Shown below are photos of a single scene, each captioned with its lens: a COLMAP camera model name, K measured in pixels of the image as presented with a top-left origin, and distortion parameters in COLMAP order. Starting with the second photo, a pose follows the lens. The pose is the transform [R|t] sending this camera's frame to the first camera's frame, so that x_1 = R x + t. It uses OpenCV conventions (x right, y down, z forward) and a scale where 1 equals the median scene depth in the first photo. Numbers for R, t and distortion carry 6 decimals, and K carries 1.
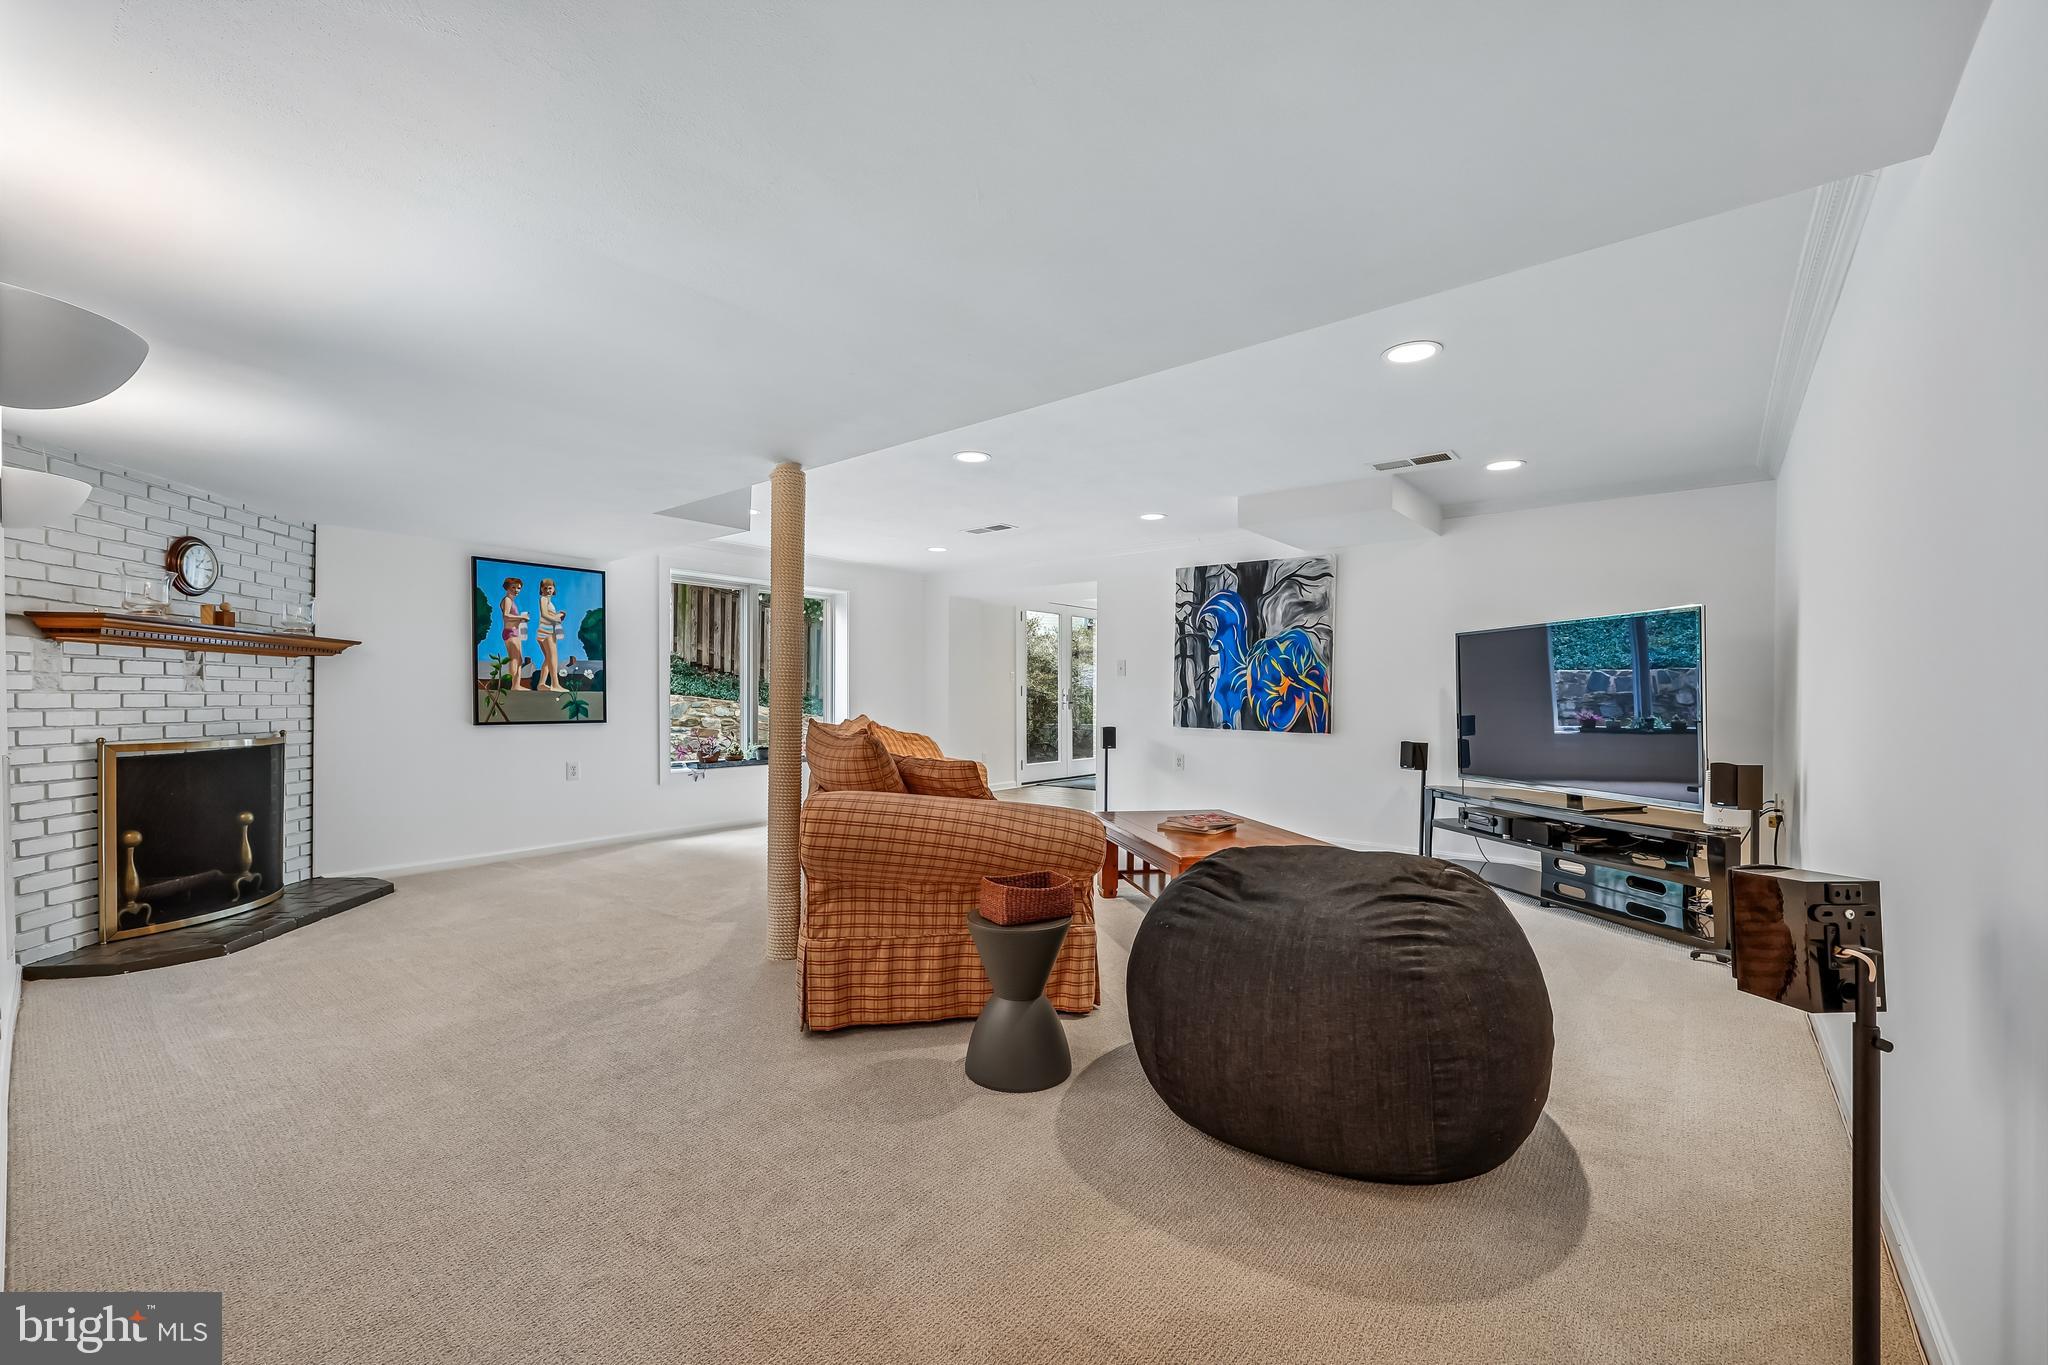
lens RADIAL K [[826.2, 0, 1028.3], [0, 826.2, 692.3], [0, 0, 1]] dist [-0.000615, -0.000132]
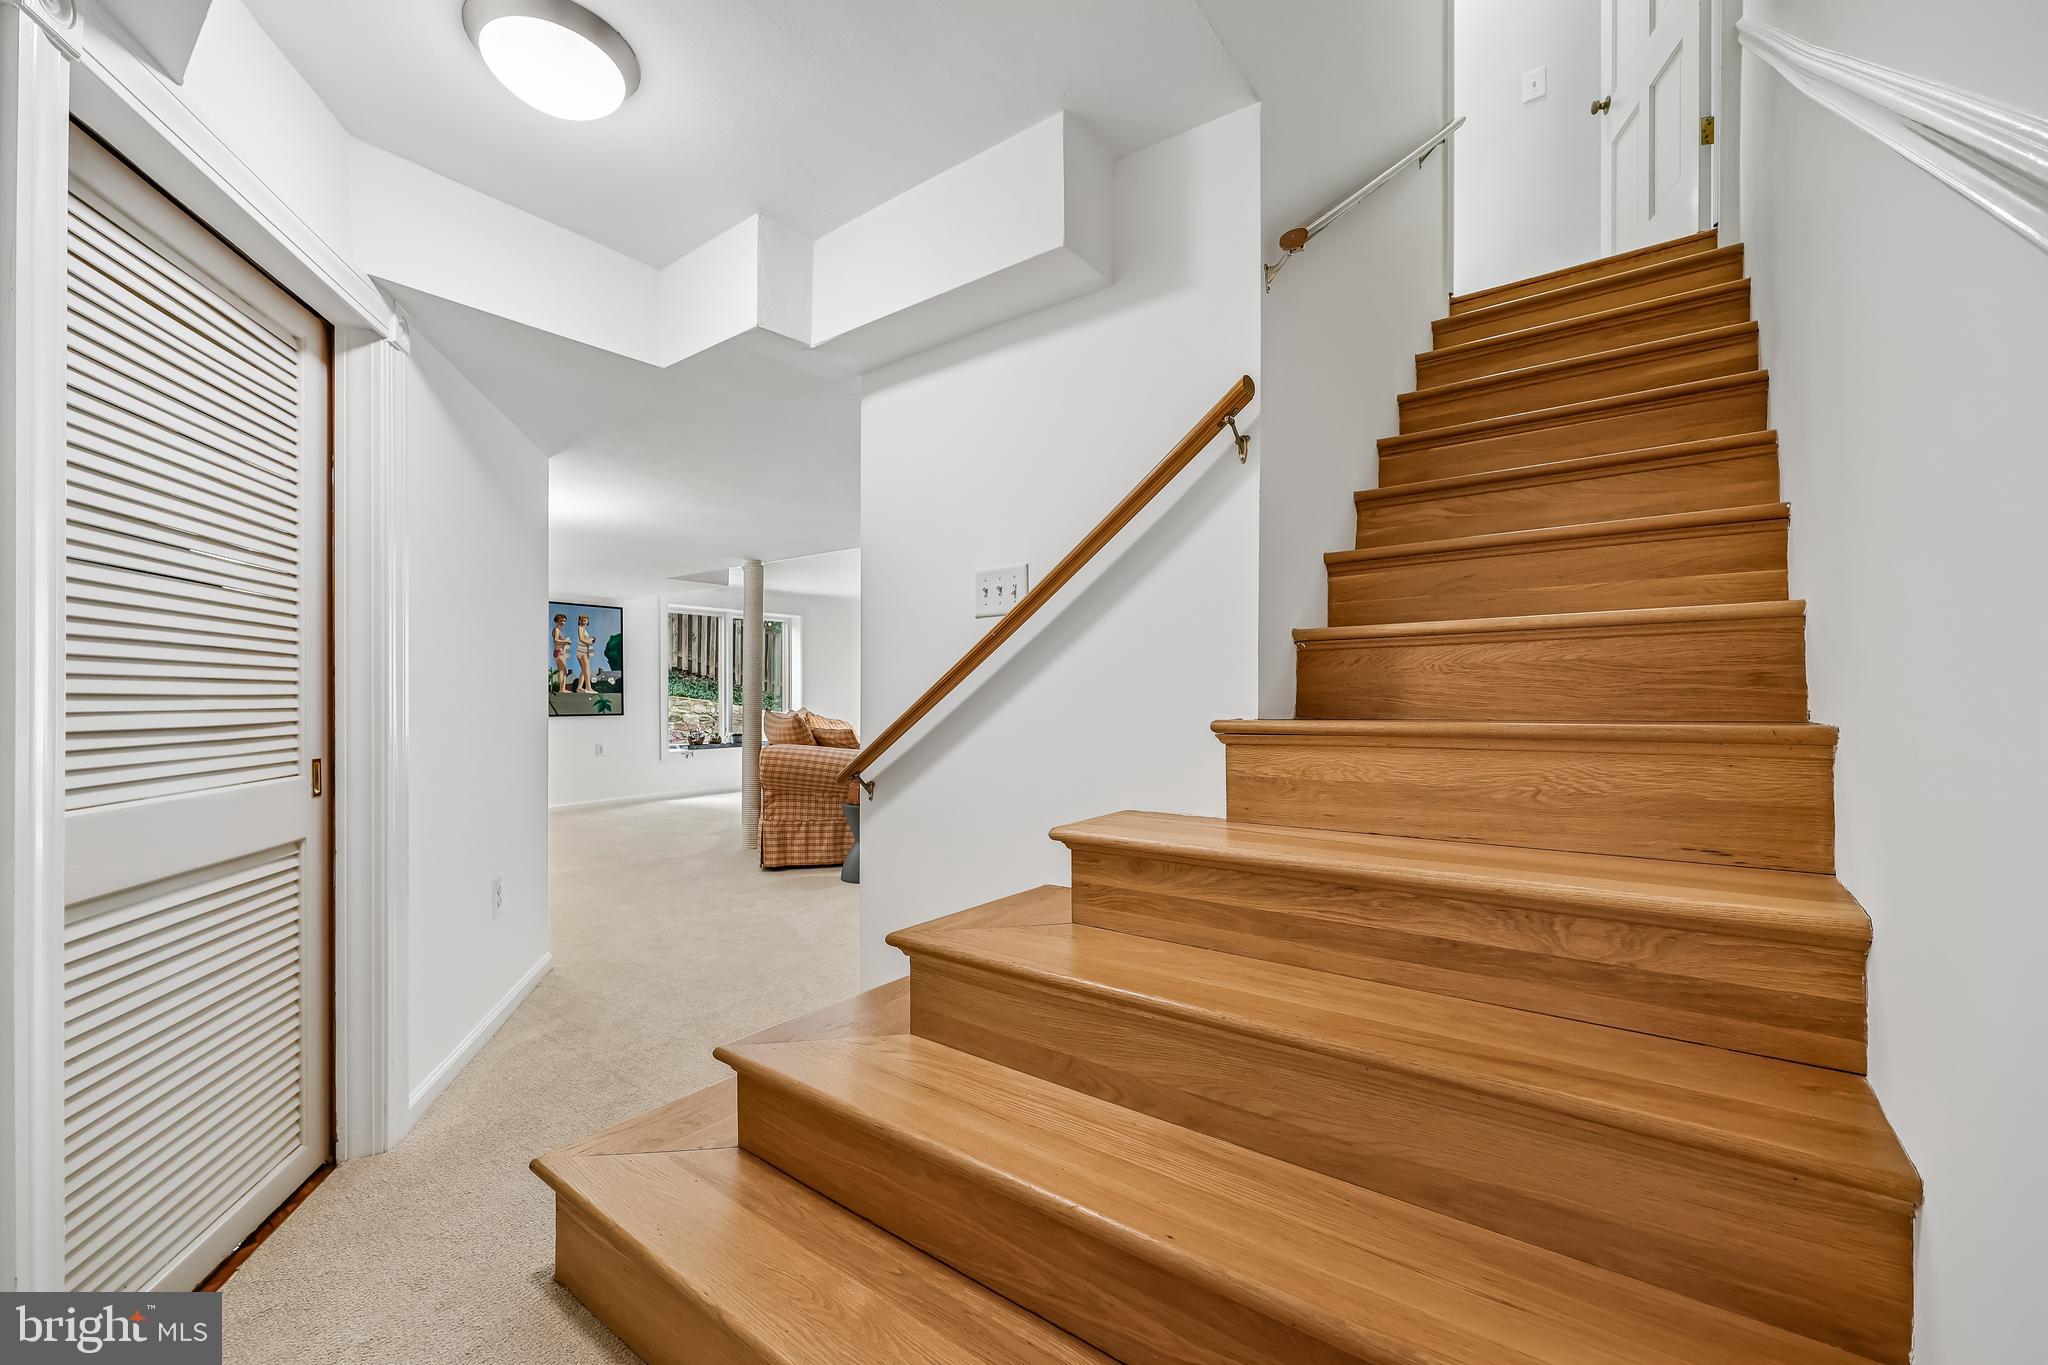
lens RADIAL K [[826.2, 0, 1019.8], [0, 826.2, 685.5], [0, 0, 1]] dist [-0.000615, -0.000132]
pose [[0.999695, -0.004689, 0.024248, 0.132321], [0.004859, 0.999964, -0.006977, -0.000979], [-0.024214, 0.007092, 0.999682, -0.437701]]
